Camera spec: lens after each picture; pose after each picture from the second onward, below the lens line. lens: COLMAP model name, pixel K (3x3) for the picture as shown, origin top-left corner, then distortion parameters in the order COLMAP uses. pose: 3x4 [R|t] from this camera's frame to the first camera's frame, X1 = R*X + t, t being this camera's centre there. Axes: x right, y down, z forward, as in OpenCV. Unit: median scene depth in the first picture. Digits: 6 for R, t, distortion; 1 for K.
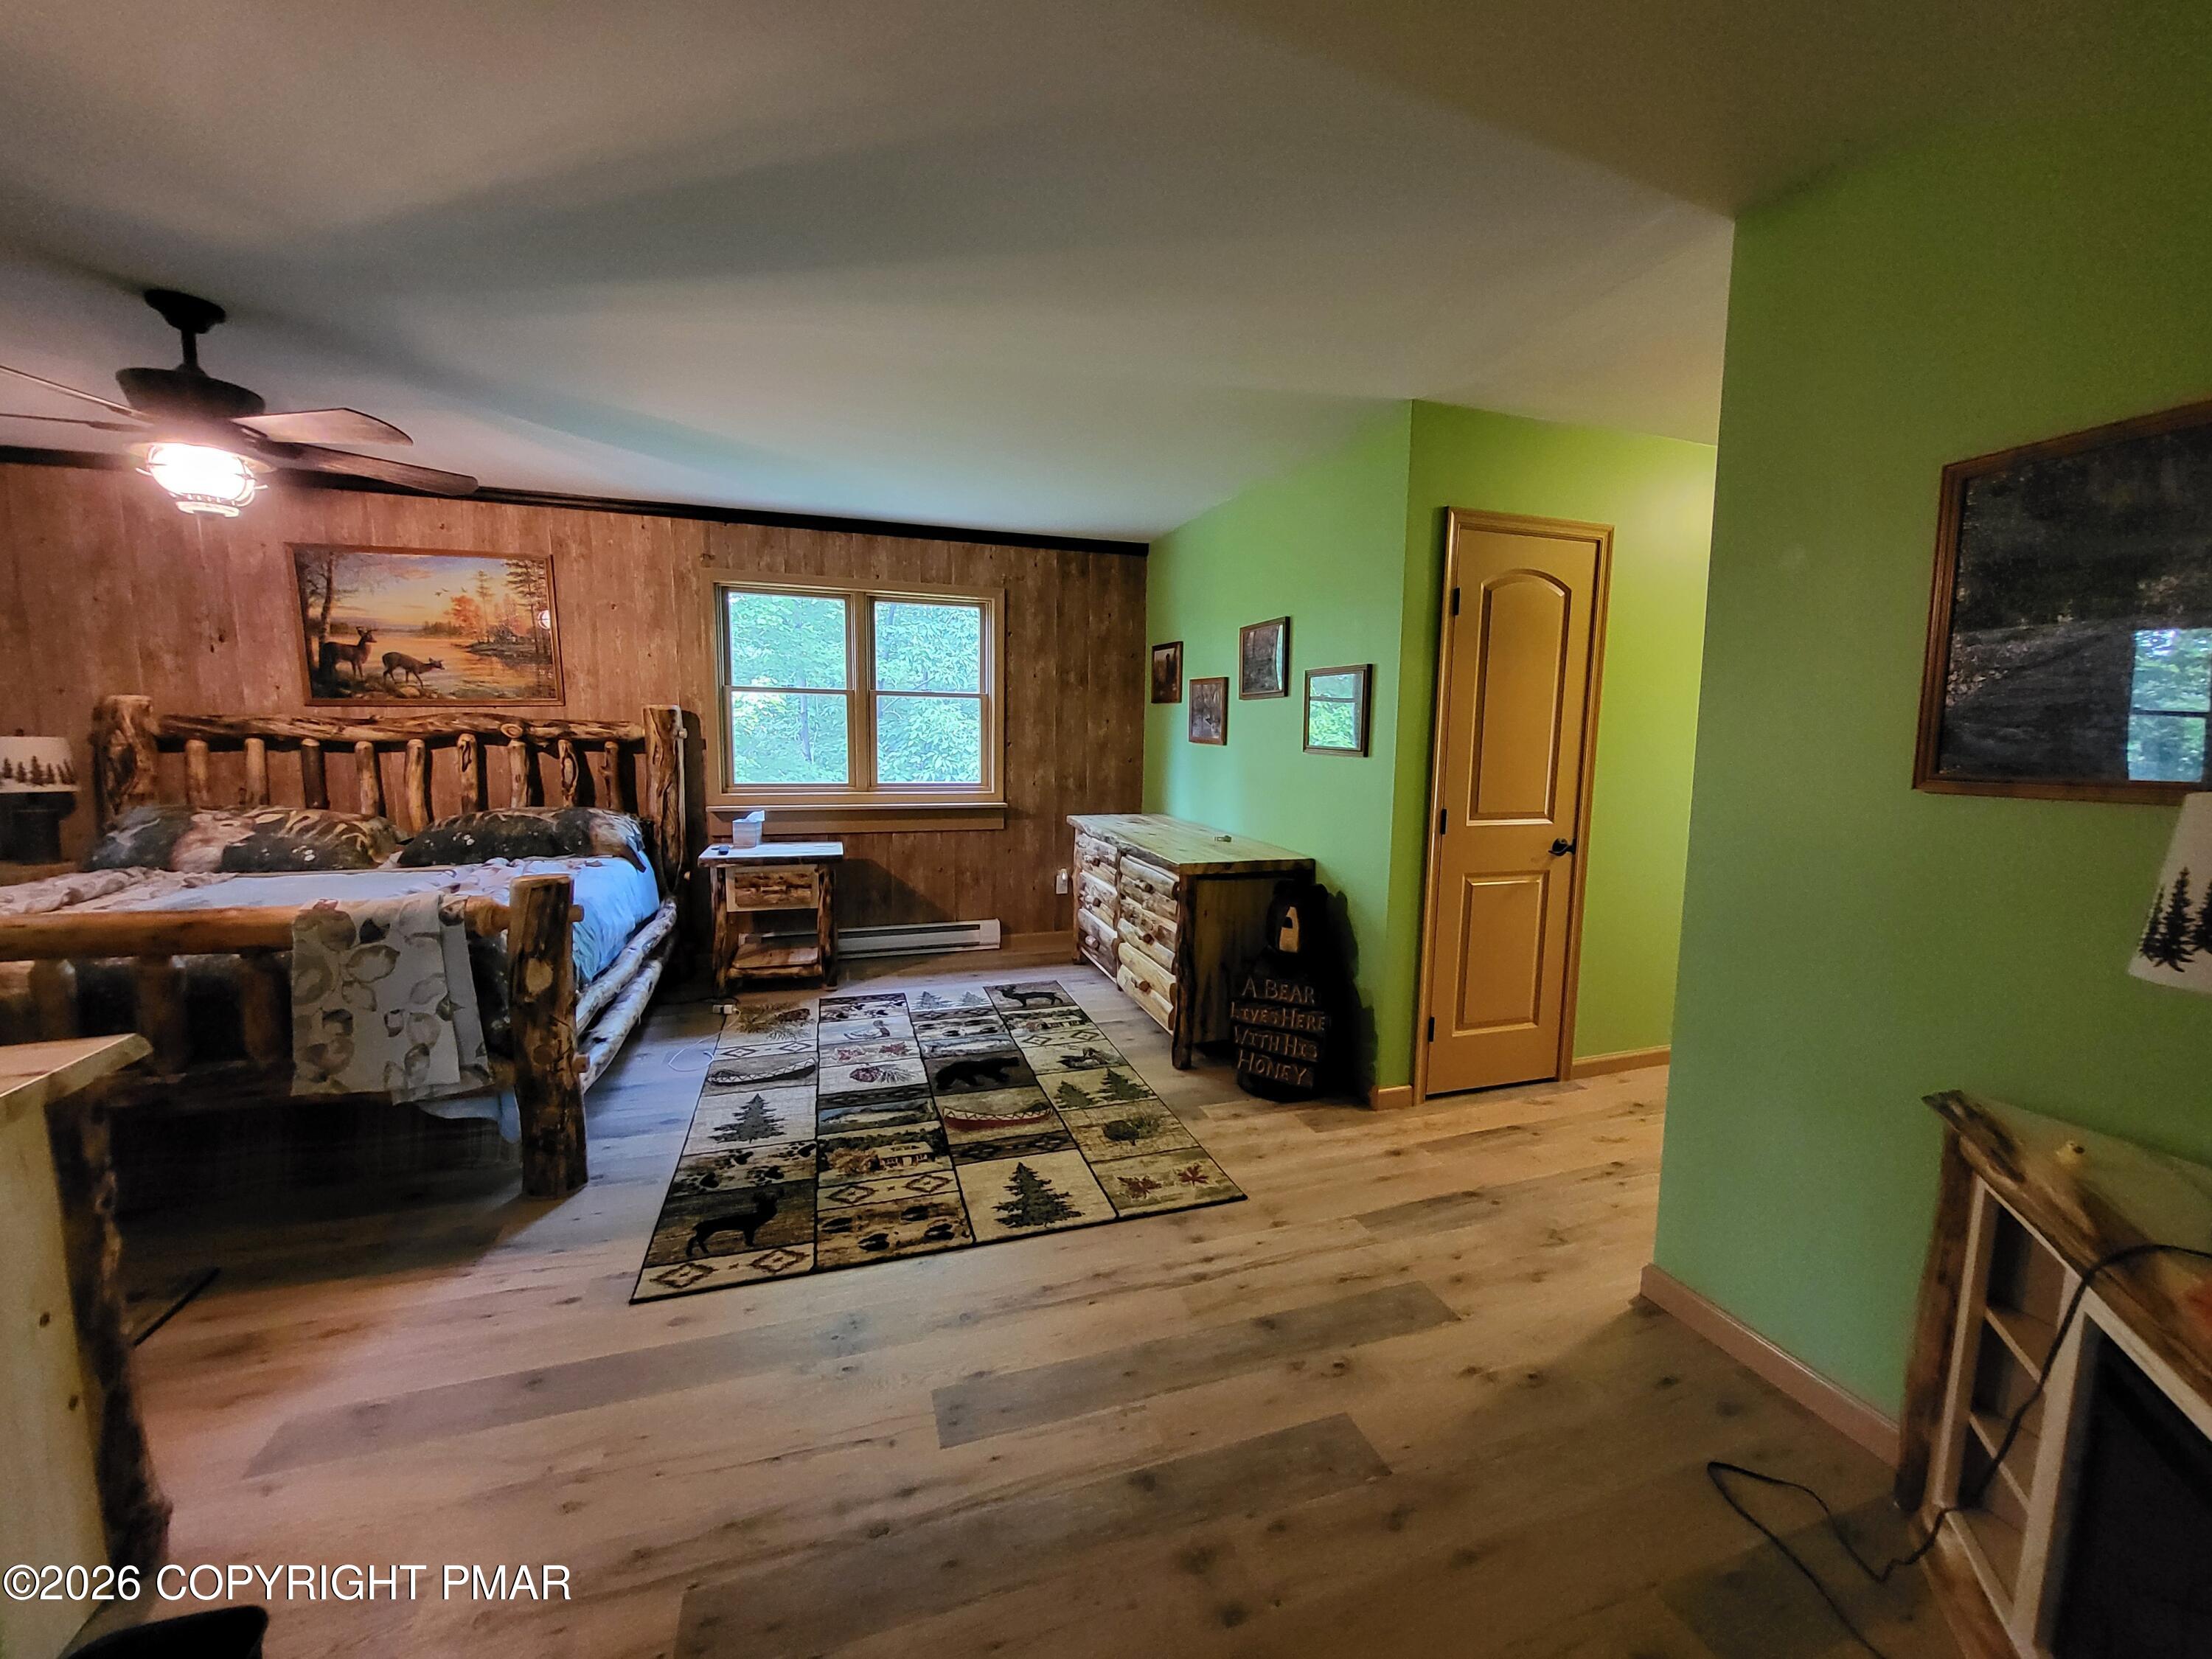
lens RADIAL K [[899.1, 0, 1134.9], [0, 899.1, 833.7], [0, 0, 1]] dist [-0.009457, -0.000219]
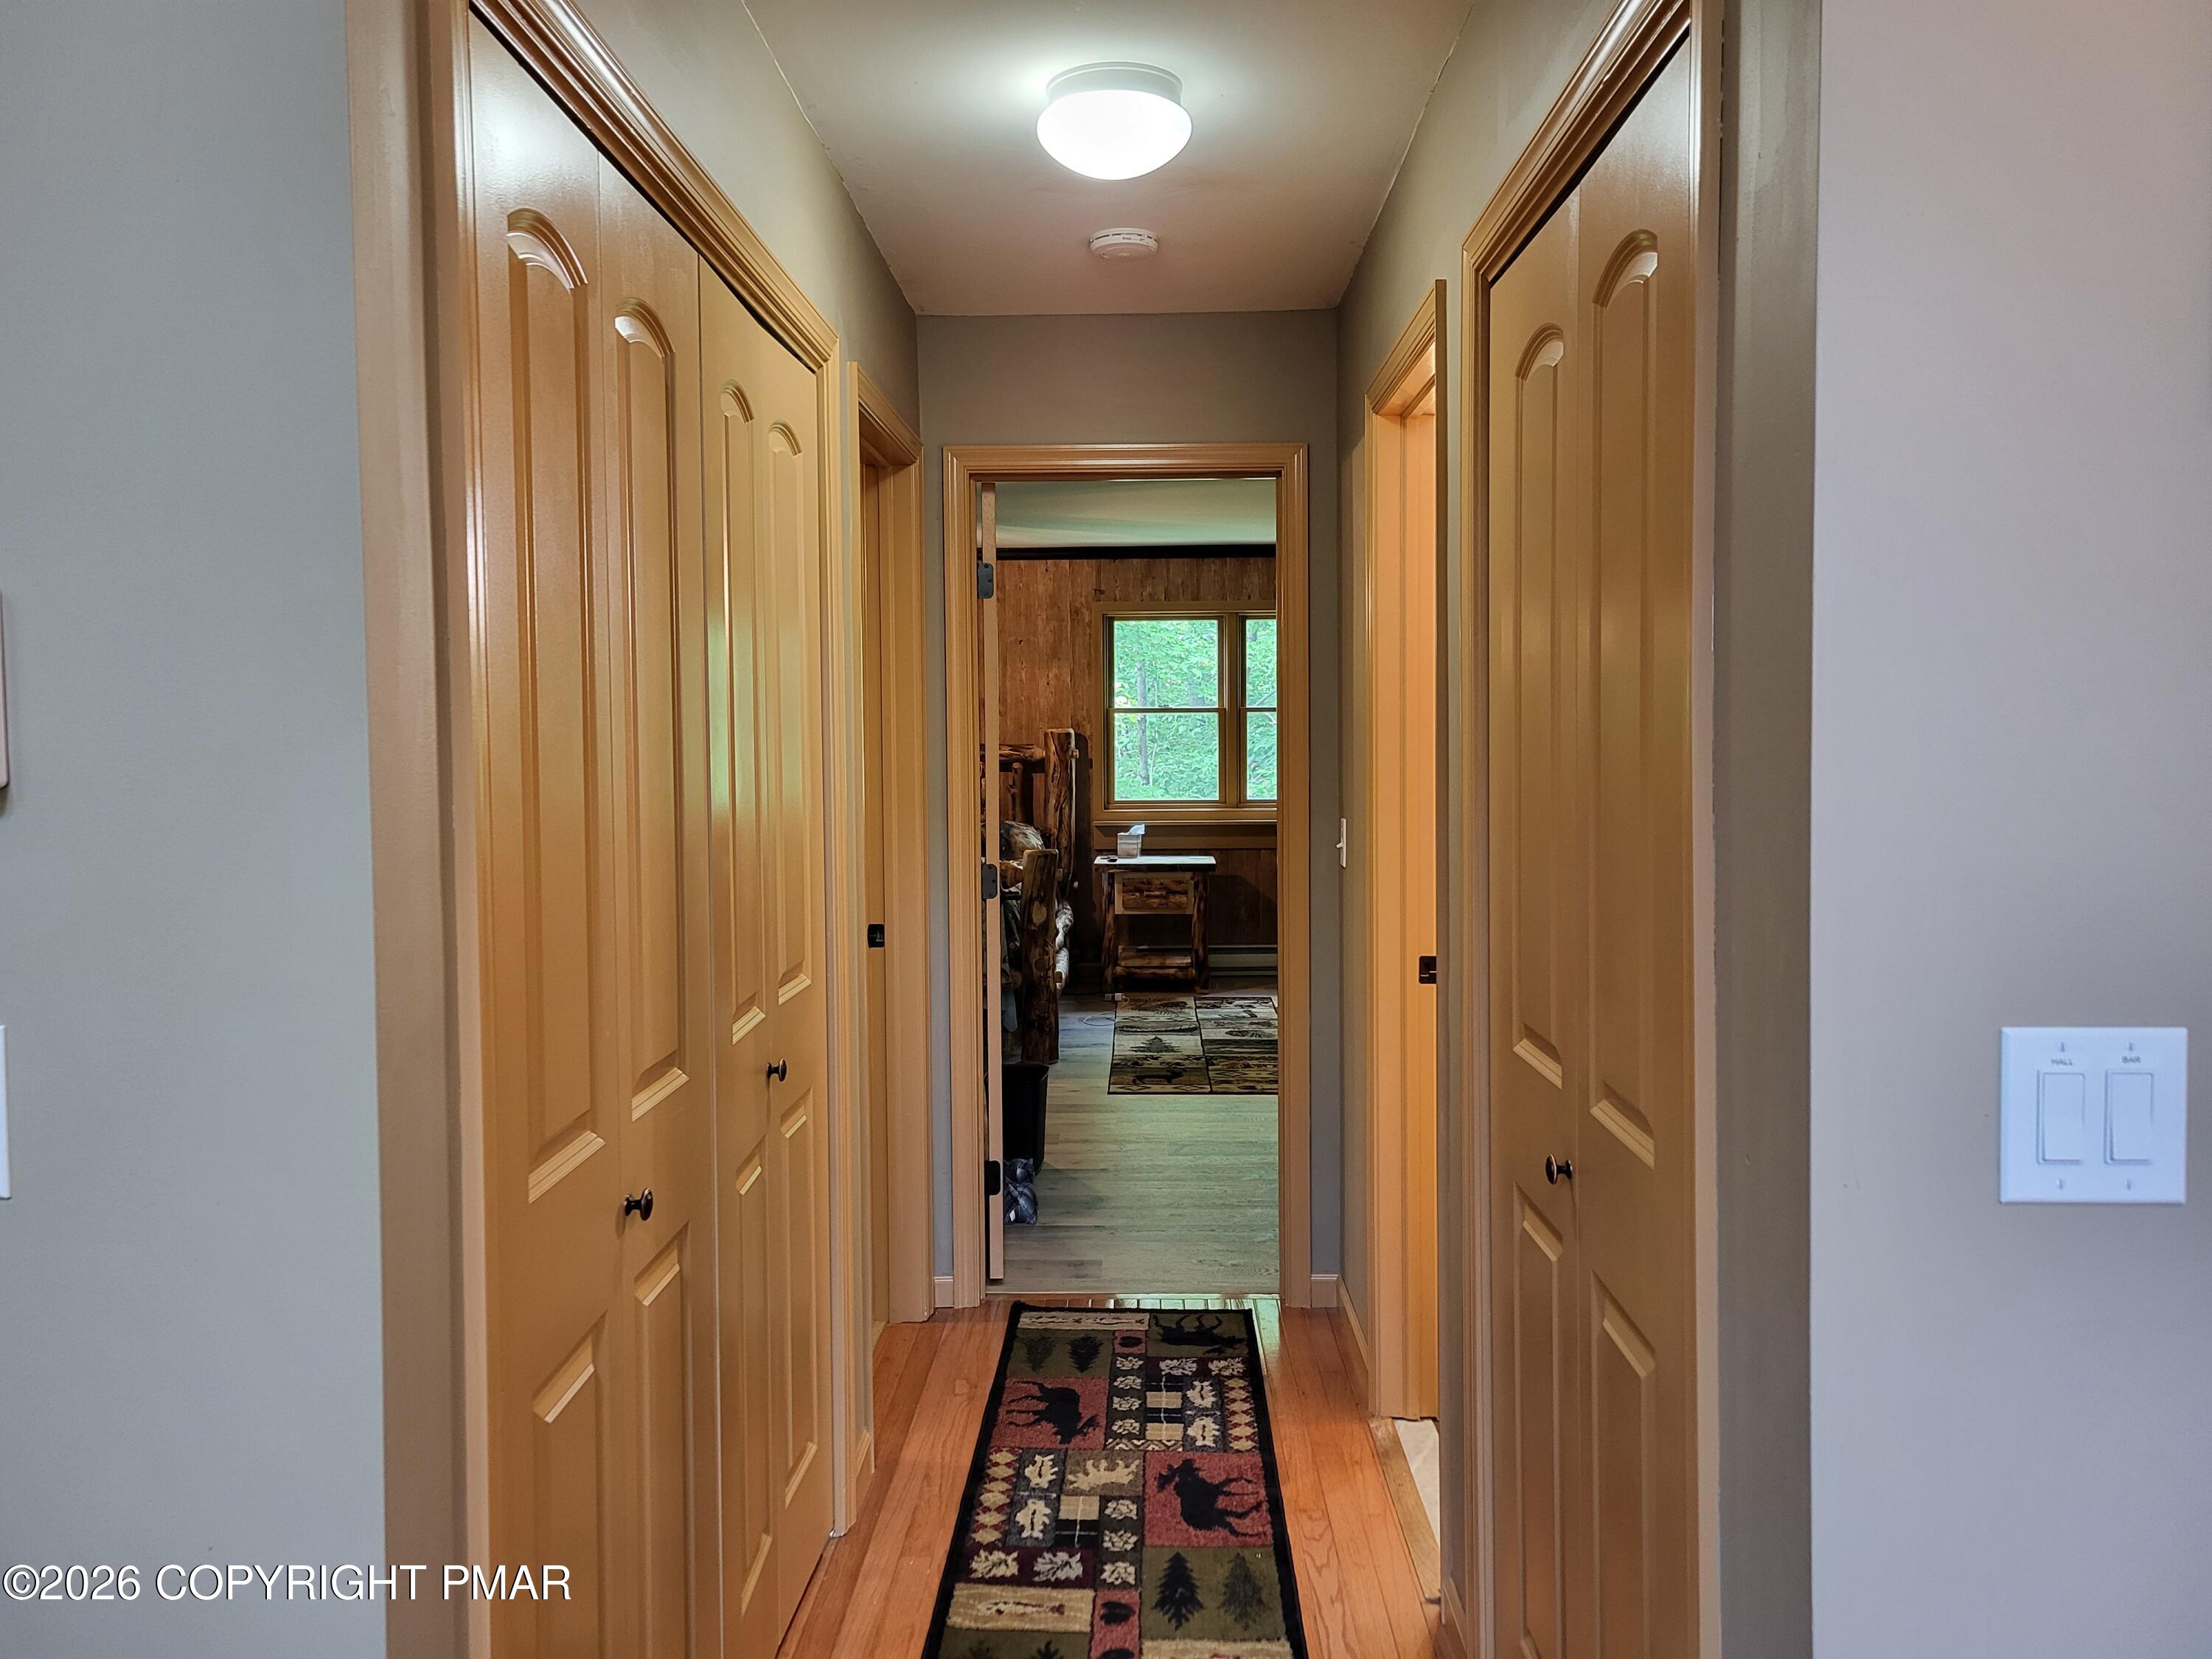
lens RADIAL K [[1717.2, 0, 1106.0], [0, 1717.2, 829.5], [0, 0, 1]] dist [0.001919, 0.000011]
pose [[0.938953, -0.004667, -0.344014, 0.255396], [-0.015256, 0.998360, -0.055182, 0.097241], [0.343708, 0.057062, 0.937341, -0.963233]]
